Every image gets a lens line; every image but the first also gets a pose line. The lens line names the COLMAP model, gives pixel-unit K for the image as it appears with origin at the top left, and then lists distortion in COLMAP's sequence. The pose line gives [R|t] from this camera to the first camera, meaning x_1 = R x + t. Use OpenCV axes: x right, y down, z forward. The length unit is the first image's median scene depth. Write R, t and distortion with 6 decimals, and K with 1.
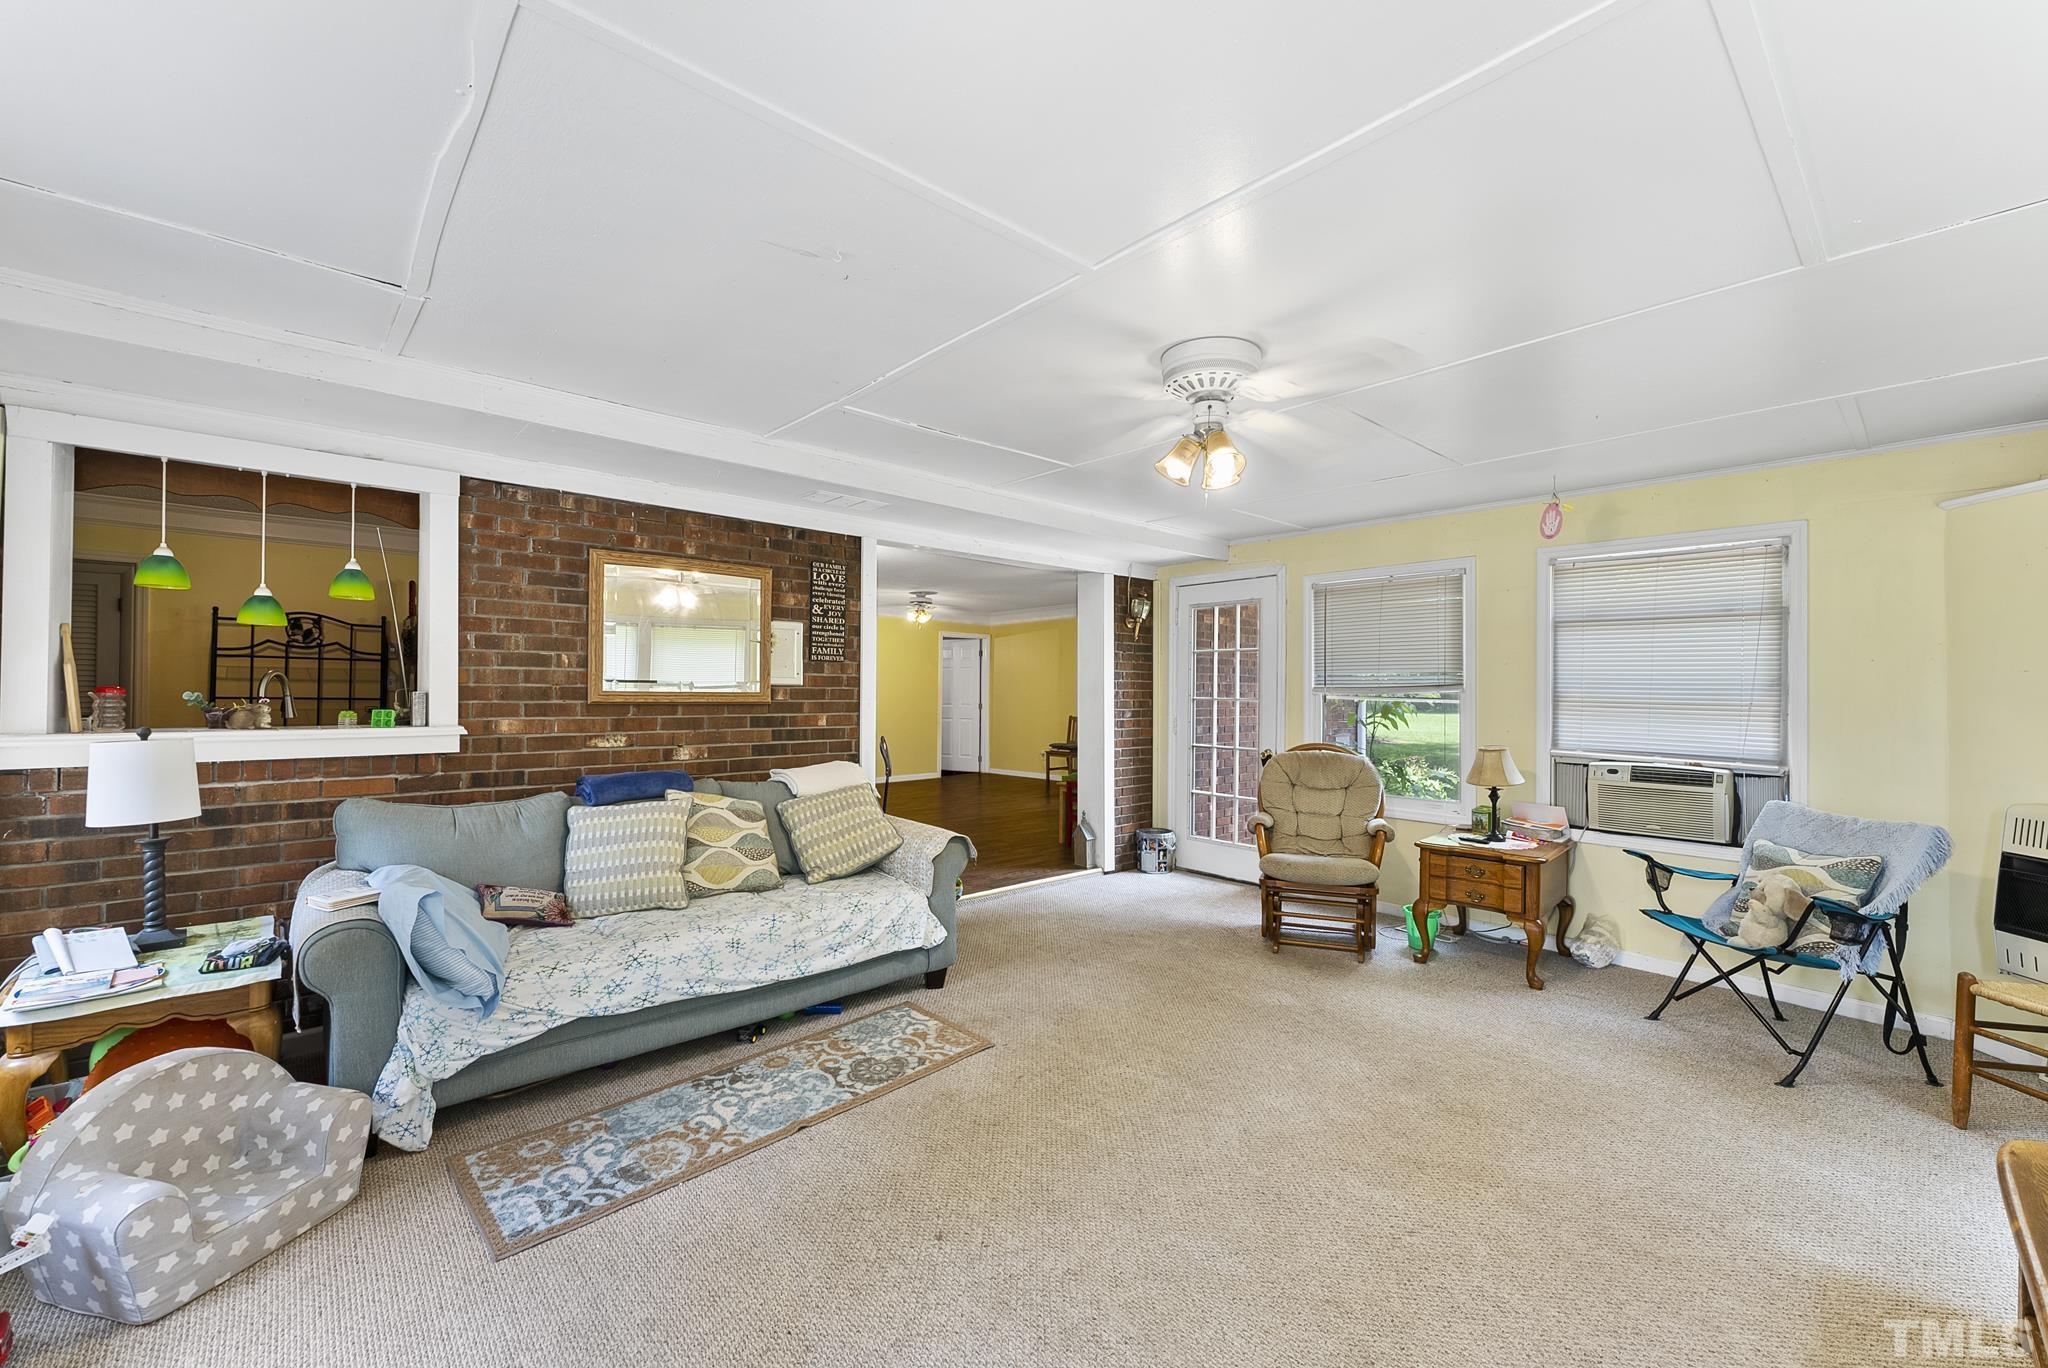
lens RADIAL K [[814.5, 0, 1029.2], [0, 814.5, 690.3], [0, 0, 1]] dist [0.001211, -0.000387]
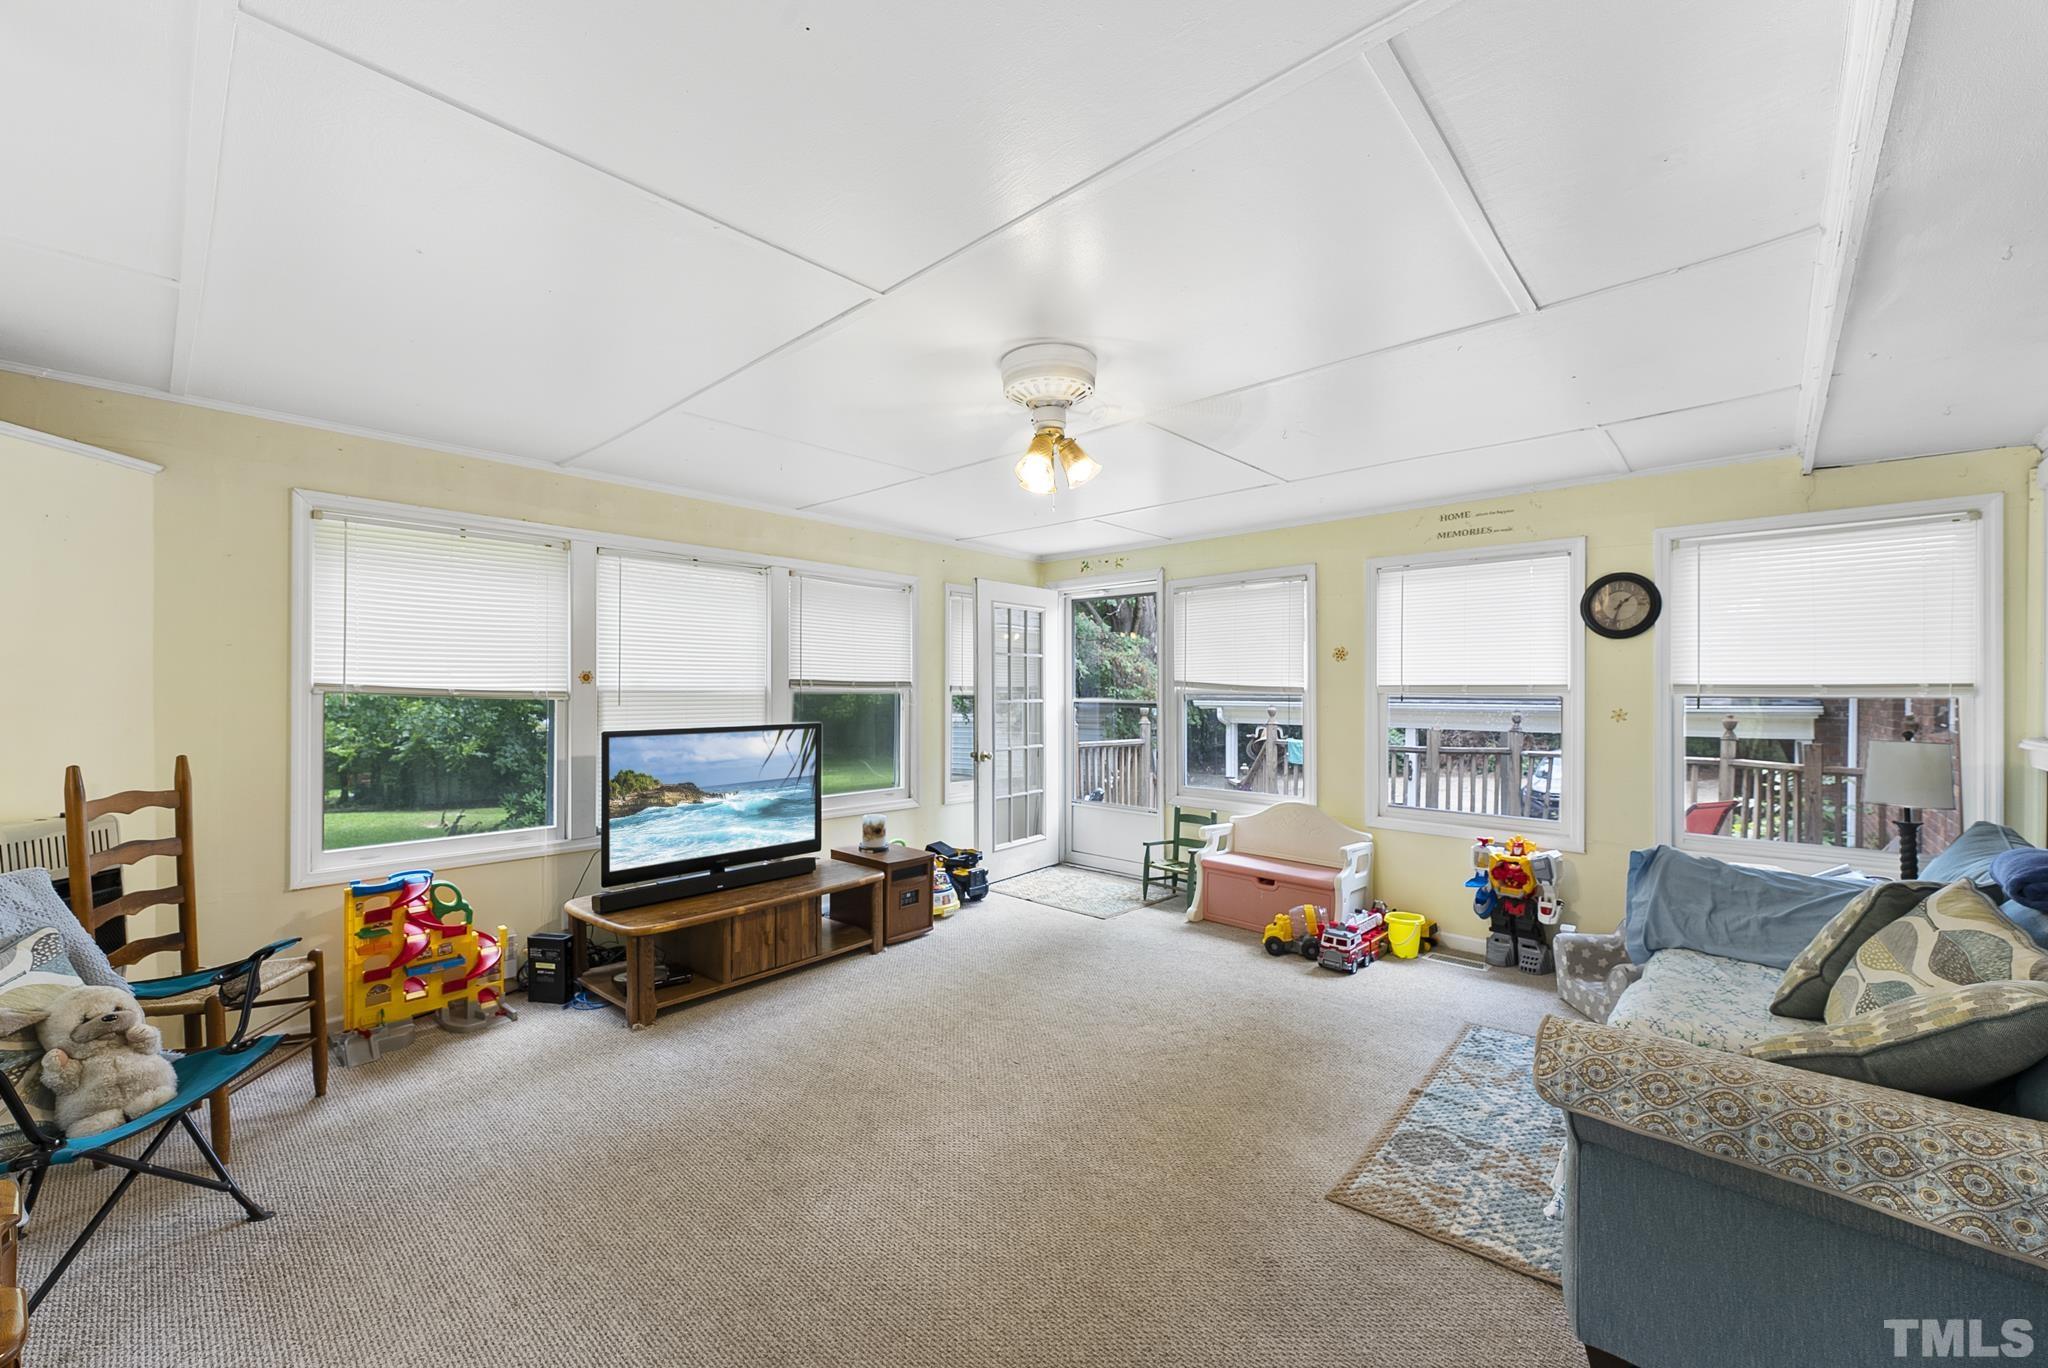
lens RADIAL K [[814.5, 0, 1033.0], [0, 814.5, 688.5], [0, 0, 1]] dist [0.001211, -0.000387]
pose [[-0.994897, -0.010690, -0.100324, 0.264712], [-0.010140, 0.999931, -0.005993, 0.001350], [0.100382, -0.004946, -0.994937, 1.554763]]
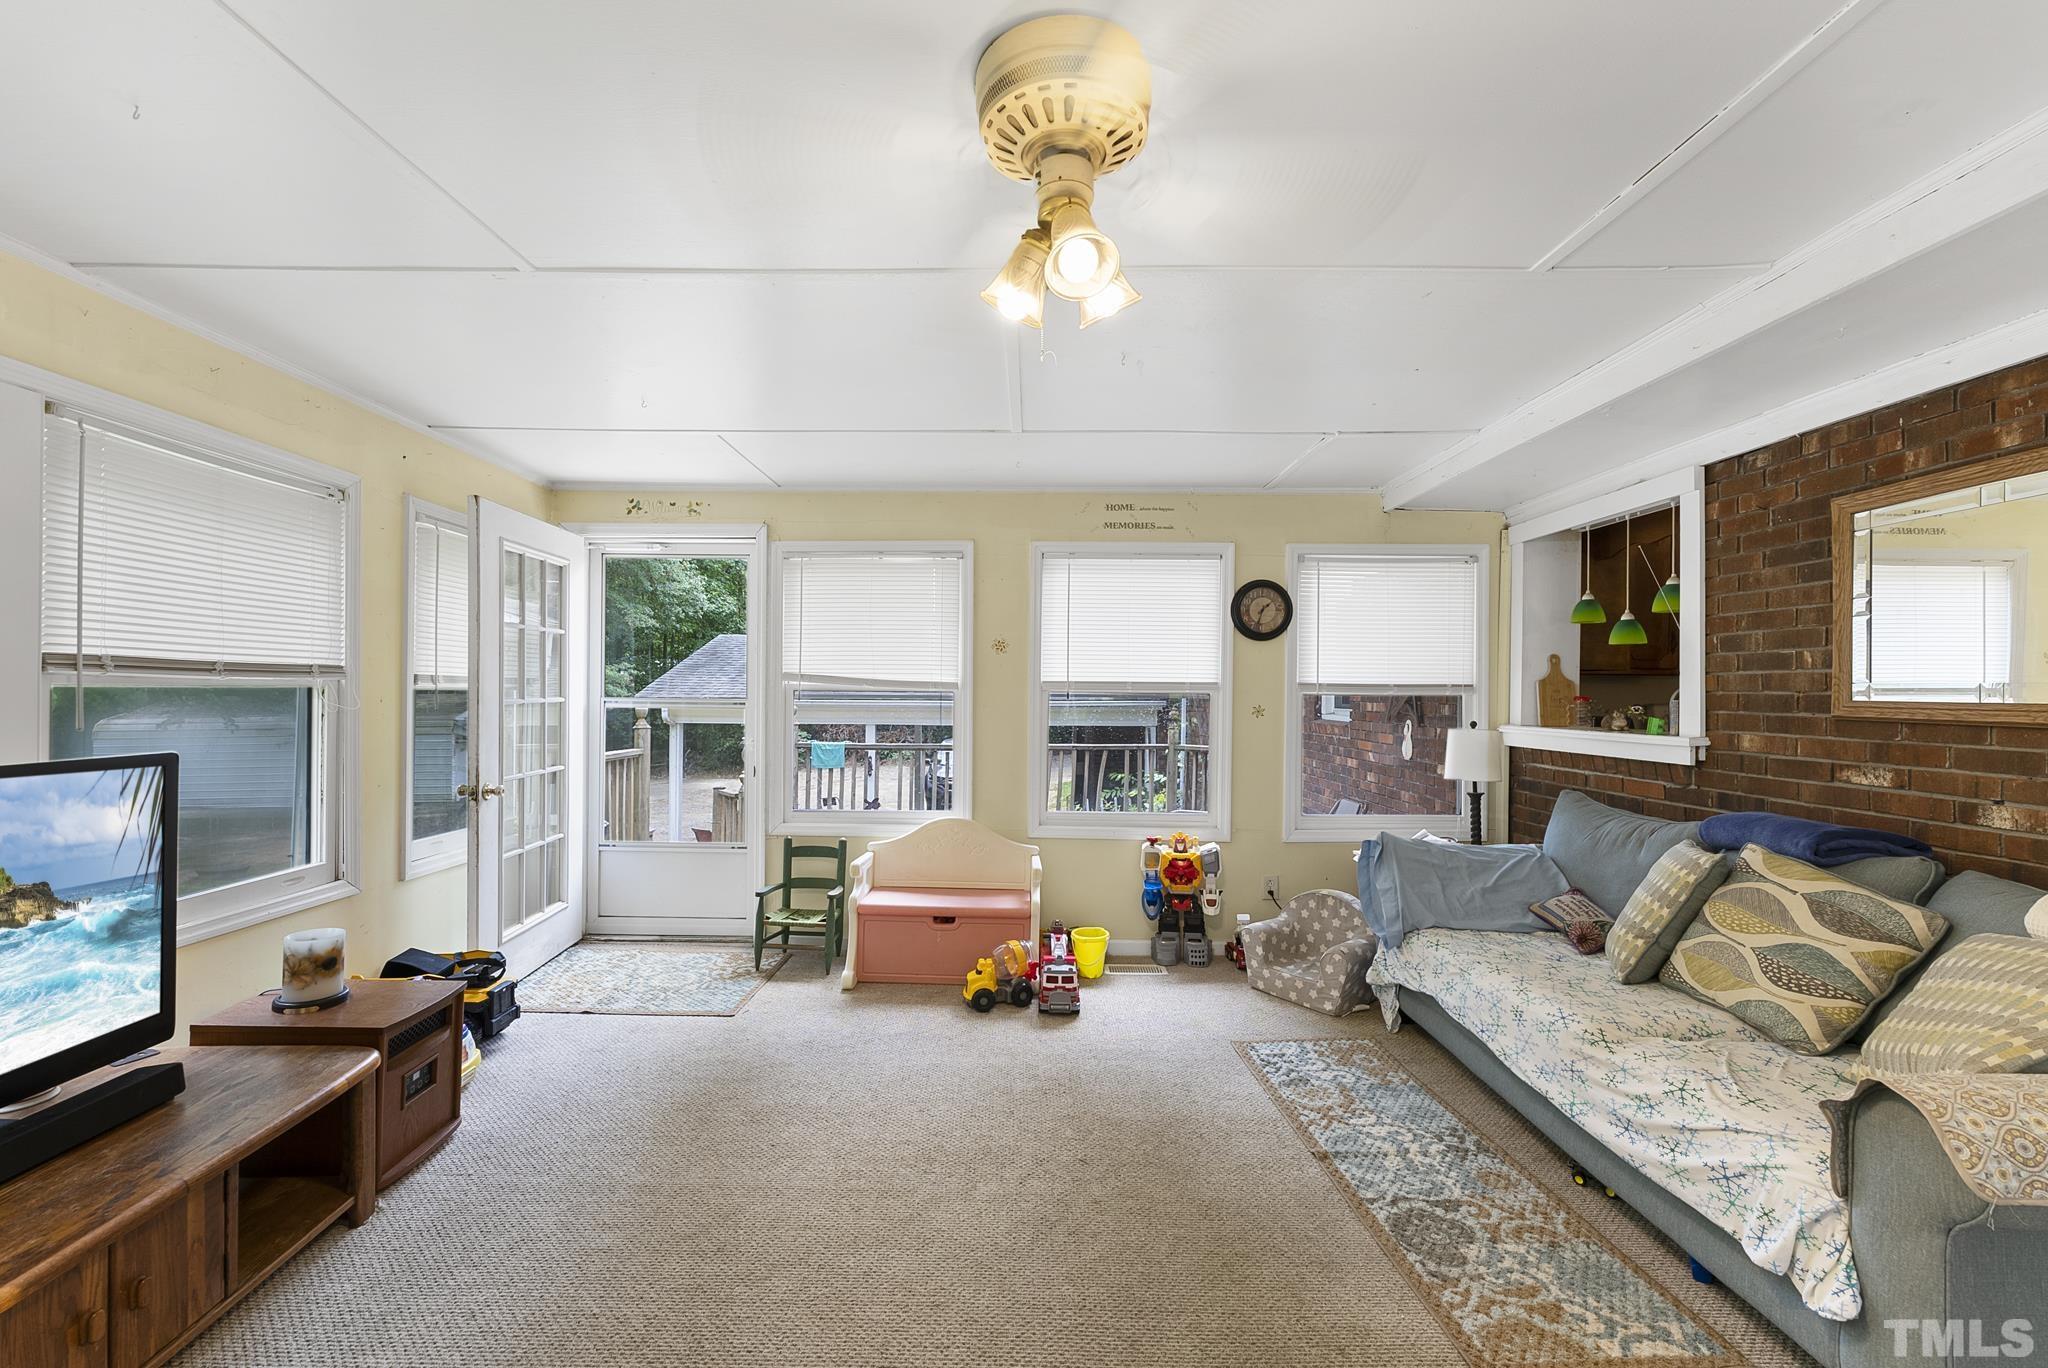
lens RADIAL K [[814.5, 0, 1013.8], [0, 814.5, 687.8], [0, 0, 1]] dist [0.001211, -0.000387]
pose [[-0.676788, -0.015490, -0.736015, 0.502189], [-0.011039, 0.999880, -0.010893, 0.005857], [0.736095, 0.000753, -0.676878, 1.046556]]
